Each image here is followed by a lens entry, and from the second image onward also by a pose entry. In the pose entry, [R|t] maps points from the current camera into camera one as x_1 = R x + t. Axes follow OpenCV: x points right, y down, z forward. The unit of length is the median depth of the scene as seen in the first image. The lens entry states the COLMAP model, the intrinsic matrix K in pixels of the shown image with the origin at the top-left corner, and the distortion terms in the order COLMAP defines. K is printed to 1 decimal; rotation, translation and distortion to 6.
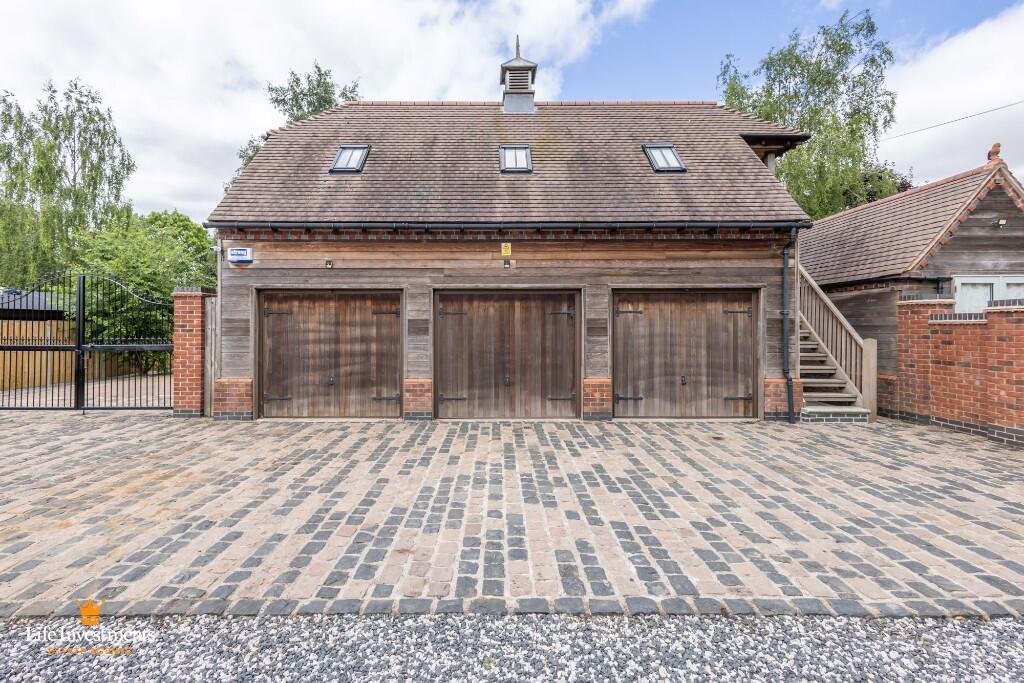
lens RADIAL K [[468.4, 0, 512.0], [0, 468.4, 341.5], [0, 0, 1]] dist [0.004084, 0.000351]
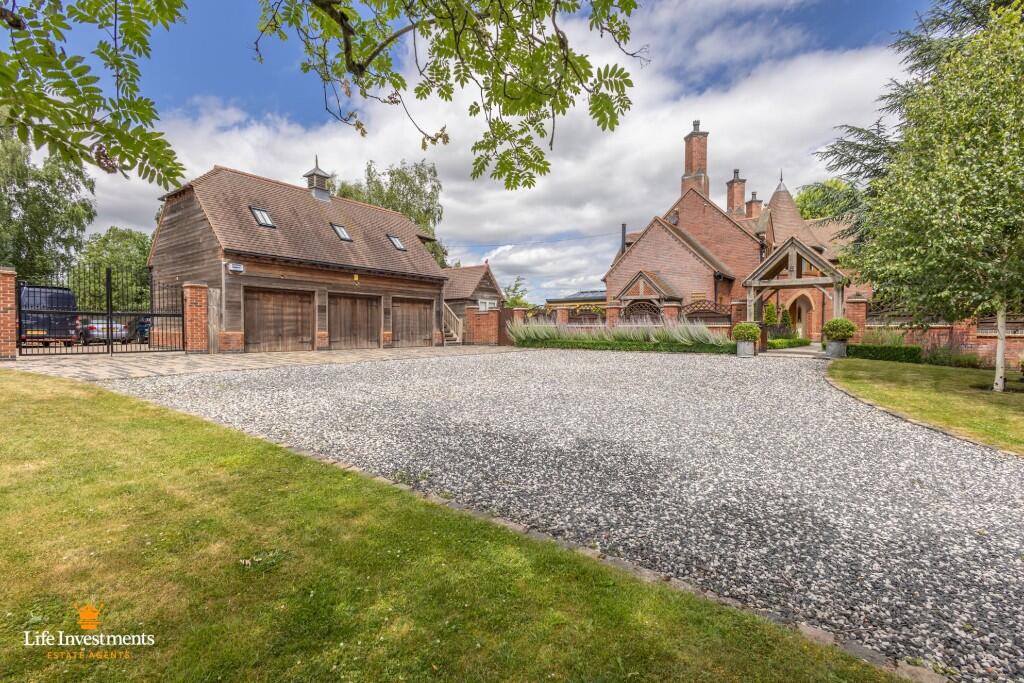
lens RADIAL K [[440.6, 0, 516.7], [0, 440.6, 357.6], [0, 0, 1]] dist [0.001620, 0.000067]
pose [[0.588942, -0.050535, 0.806594, -1.331911], [0.005489, 0.998270, 0.058536, 0.081110], [-0.808157, -0.030046, 0.588200, -0.973231]]
